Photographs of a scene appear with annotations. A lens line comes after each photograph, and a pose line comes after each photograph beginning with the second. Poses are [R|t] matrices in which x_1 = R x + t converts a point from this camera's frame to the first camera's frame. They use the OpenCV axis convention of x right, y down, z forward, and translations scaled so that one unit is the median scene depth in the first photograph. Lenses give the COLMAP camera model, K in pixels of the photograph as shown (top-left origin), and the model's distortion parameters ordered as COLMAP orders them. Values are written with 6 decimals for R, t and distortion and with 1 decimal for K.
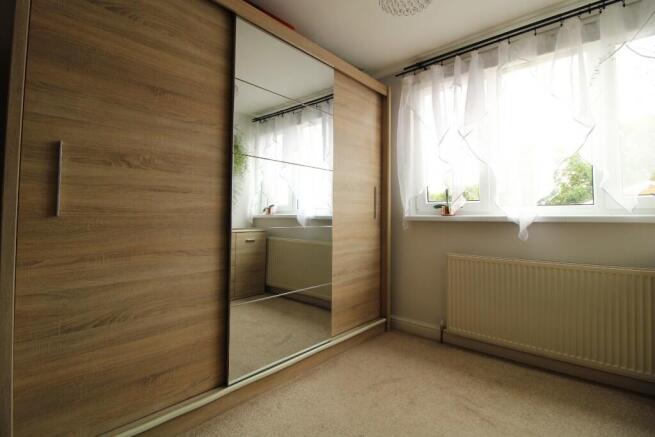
lens RADIAL K [[304.1, 0, 329.6], [0, 304.1, 204.6], [0, 0, 1]] dist [-0.013156, -0.006735]
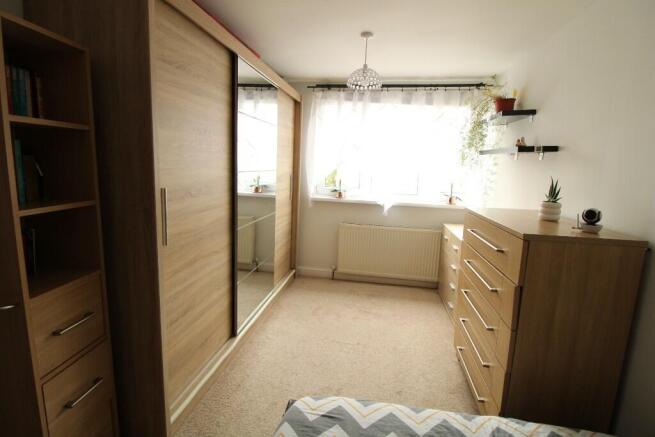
lens RADIAL K [[304.1, 0, 329.6], [0, 304.1, 204.6], [0, 0, 1]] dist [-0.013156, -0.006735]
pose [[0.841470, -0.045820, 0.538357, -0.482086], [-0.056951, 0.983325, 0.172707, -0.195088], [-0.537294, -0.175988, 0.824829, -0.215295]]
